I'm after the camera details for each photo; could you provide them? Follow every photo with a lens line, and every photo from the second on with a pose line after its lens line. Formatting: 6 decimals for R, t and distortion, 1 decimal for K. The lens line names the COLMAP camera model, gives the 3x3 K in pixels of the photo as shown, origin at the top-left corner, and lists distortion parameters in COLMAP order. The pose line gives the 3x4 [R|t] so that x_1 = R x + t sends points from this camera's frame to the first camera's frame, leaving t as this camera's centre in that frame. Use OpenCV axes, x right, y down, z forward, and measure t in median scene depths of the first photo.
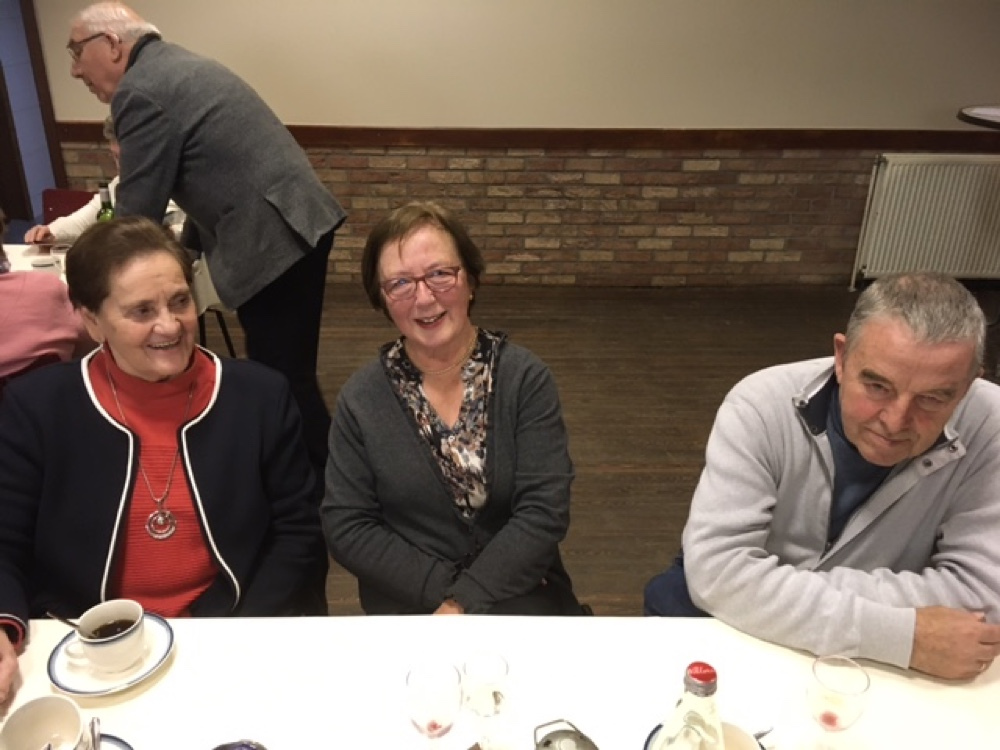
lens RADIAL K [[839.2, 0, 501.2], [0, 839.2, 375.9], [0, 0, 1]] dist [0.032678, -0.022349]
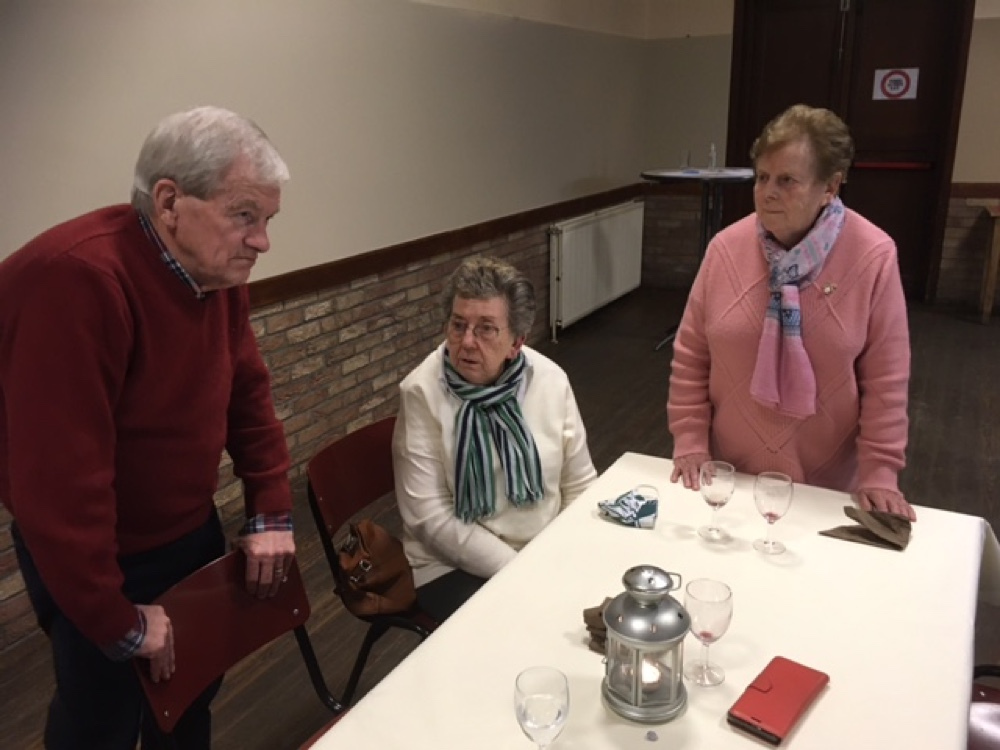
lens RADIAL K [[839.2, 0, 499.6], [0, 839.2, 373.1], [0, 0, 1]] dist [0.032678, -0.022349]
pose [[0.499051, -0.283292, 0.818959, -0.603243], [0.379850, 0.920939, 0.087098, -0.200422], [-0.778885, 0.267615, 0.567203, 0.439653]]
